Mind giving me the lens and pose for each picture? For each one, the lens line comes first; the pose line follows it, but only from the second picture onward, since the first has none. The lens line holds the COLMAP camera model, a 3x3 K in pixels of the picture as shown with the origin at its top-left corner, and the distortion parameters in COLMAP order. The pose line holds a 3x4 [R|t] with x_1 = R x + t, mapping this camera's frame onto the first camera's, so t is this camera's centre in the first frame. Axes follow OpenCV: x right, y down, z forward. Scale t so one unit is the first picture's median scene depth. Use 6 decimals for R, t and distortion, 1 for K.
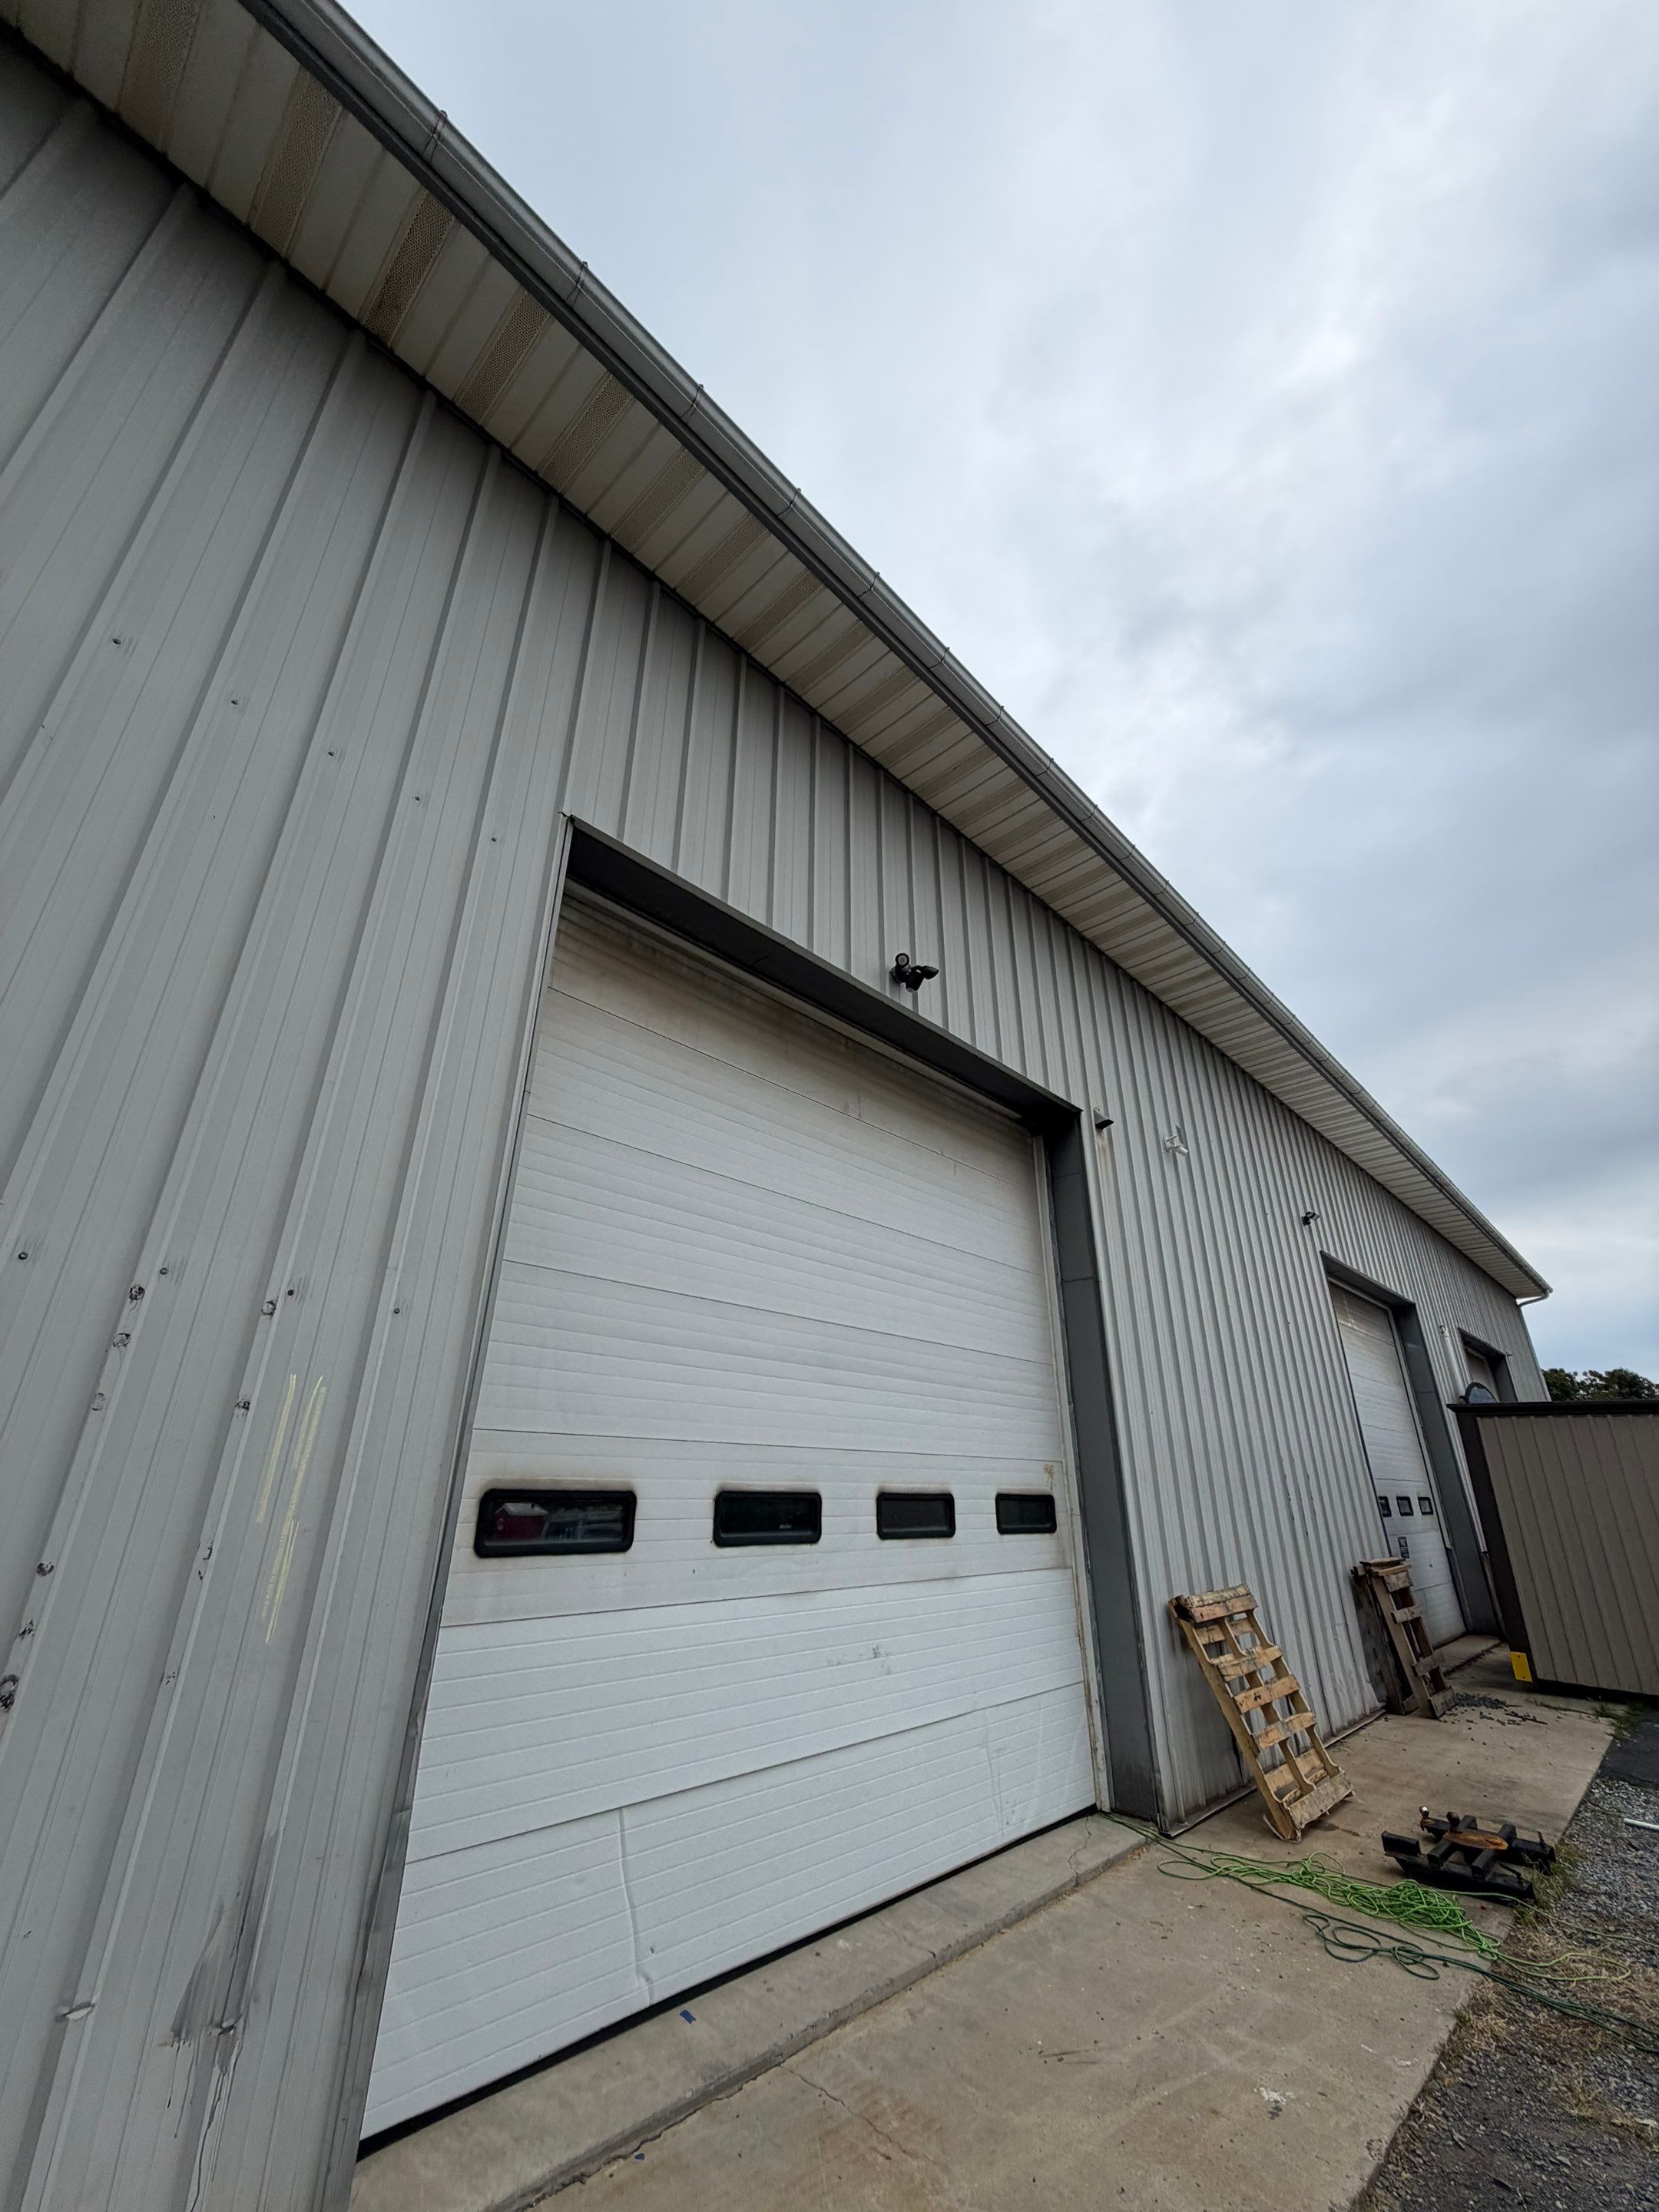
lens RADIAL K [[877.7, 0, 833.6], [0, 877.7, 1094.5], [0, 0, 1]] dist [-0.007834, 0.001088]
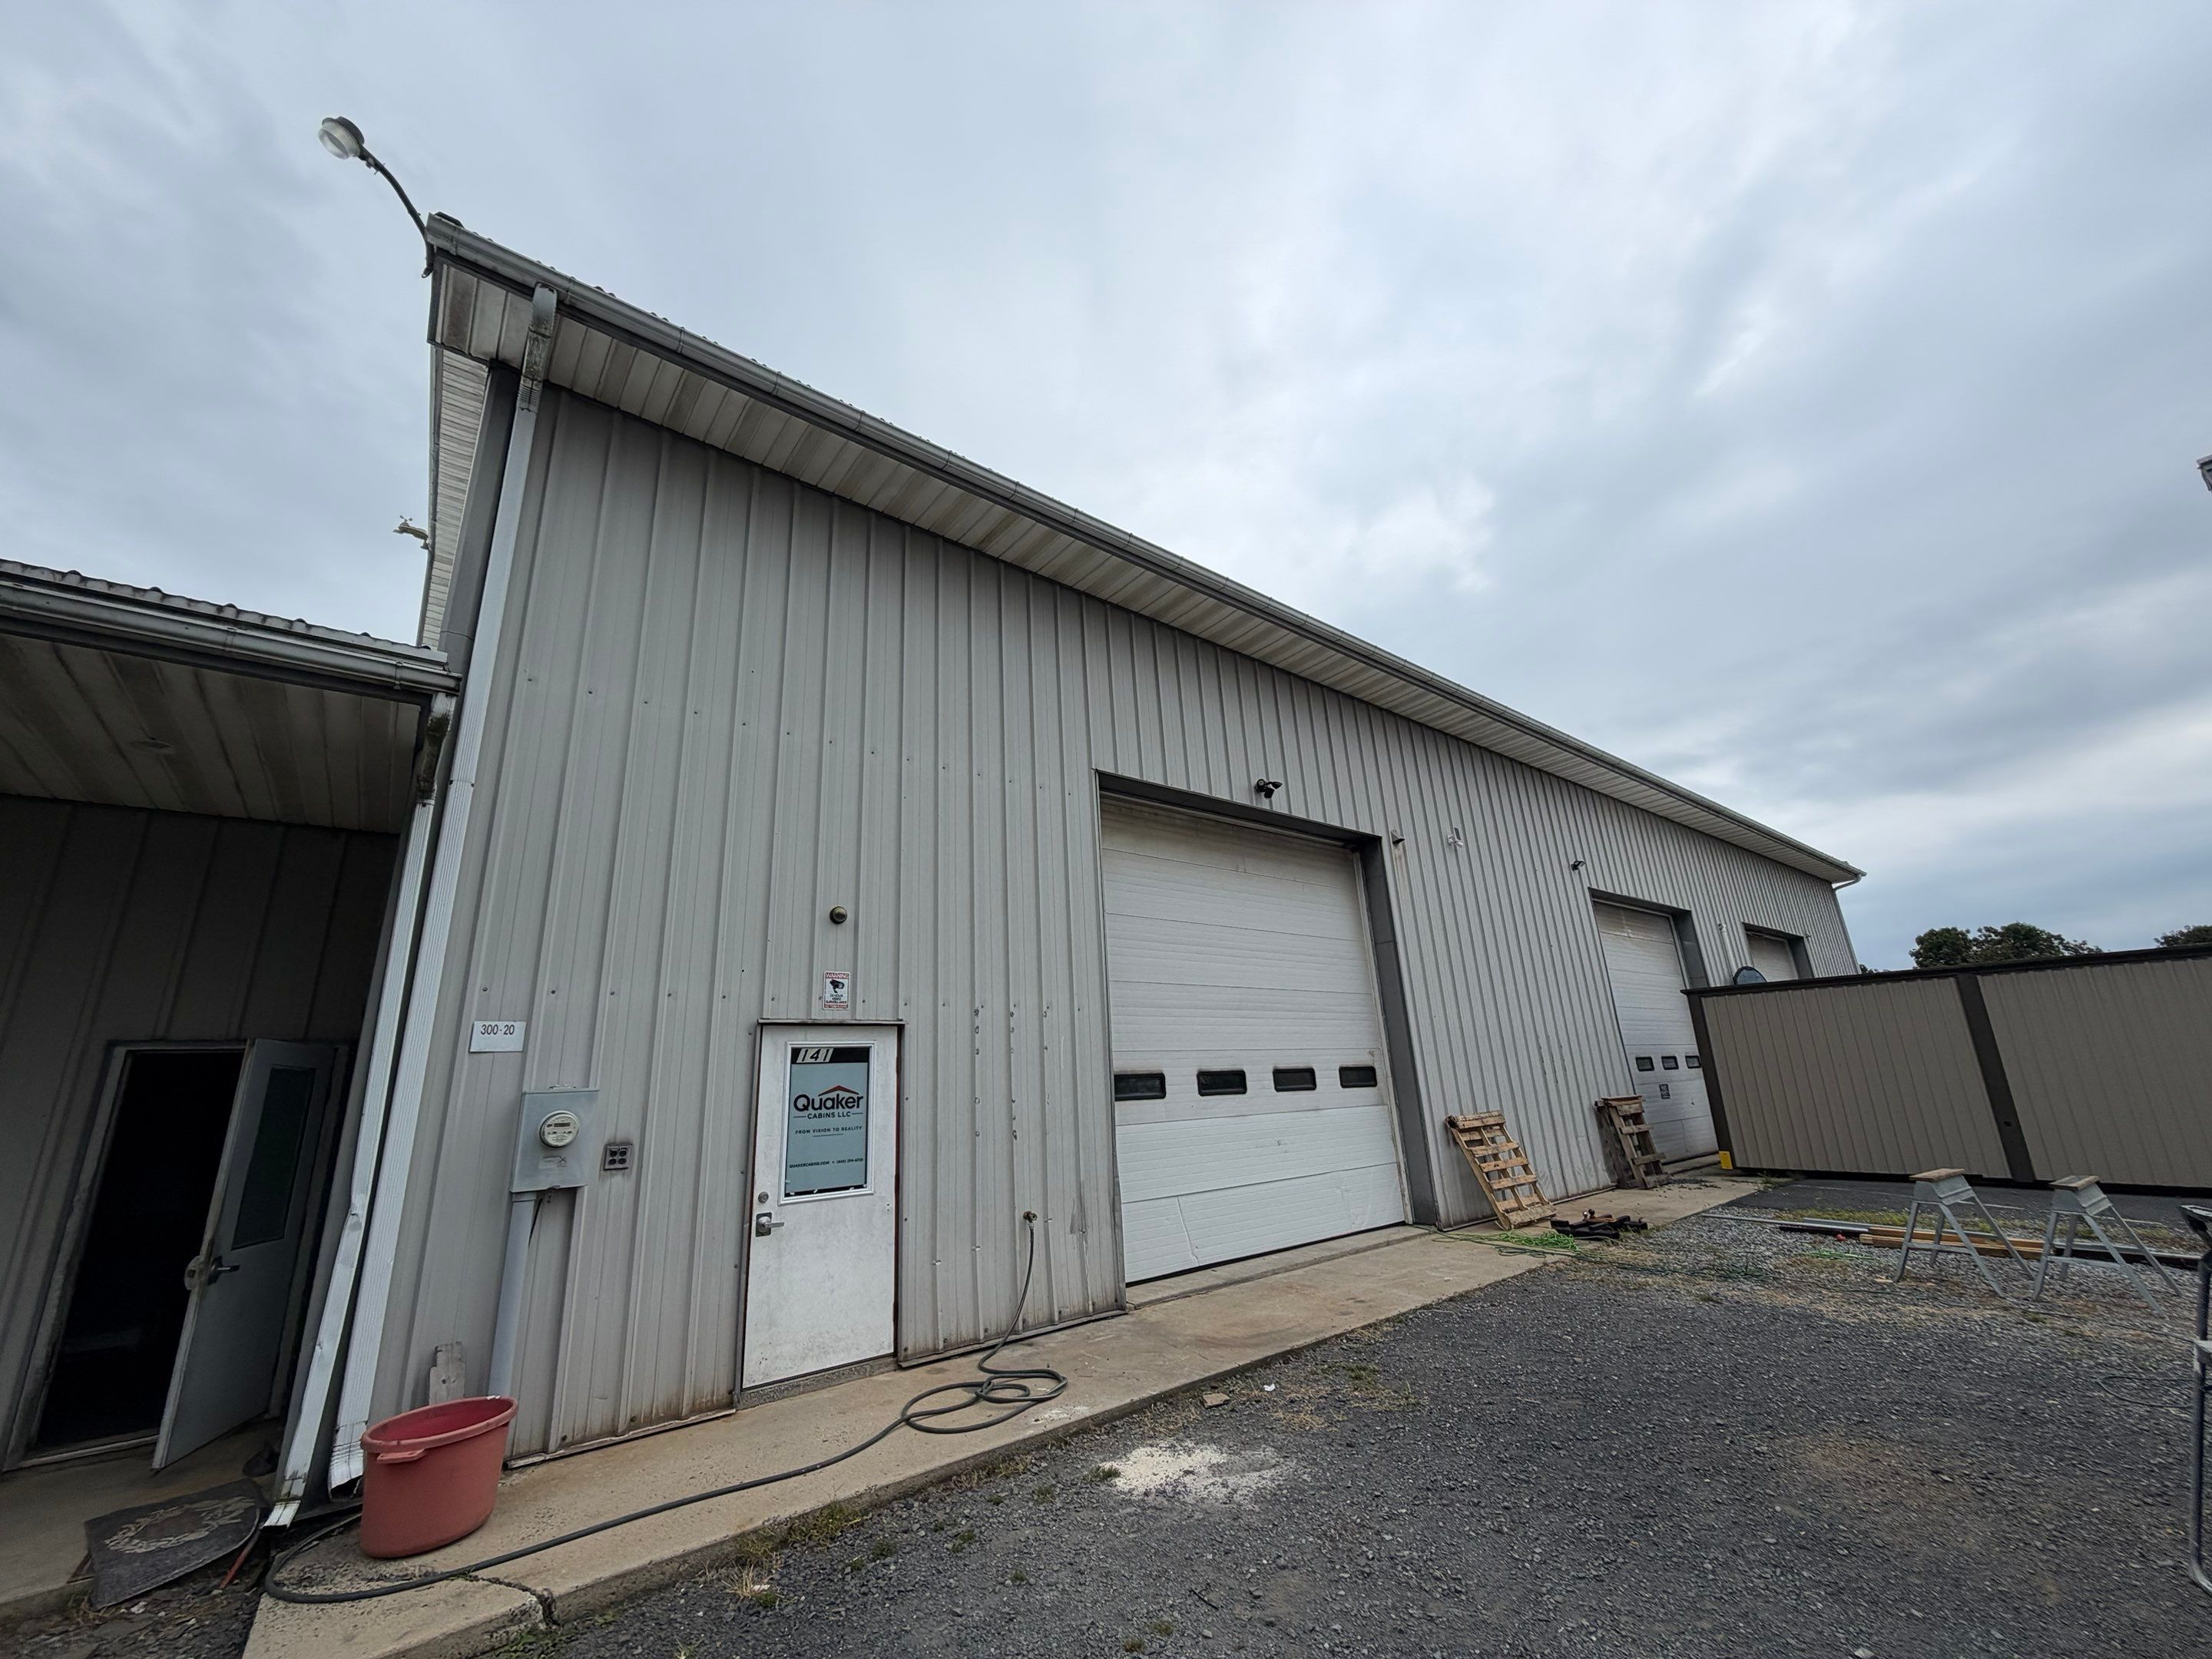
lens RADIAL K [[877.7, 0, 1114.3], [0, 877.7, 830.9], [0, 0, 1]] dist [-0.007834, 0.001088]
pose [[0.989342, -0.097418, -0.108223, -0.030862], [0.110624, 0.986147, 0.123596, -0.292842], [0.094683, -0.134251, 0.986414, -0.743505]]
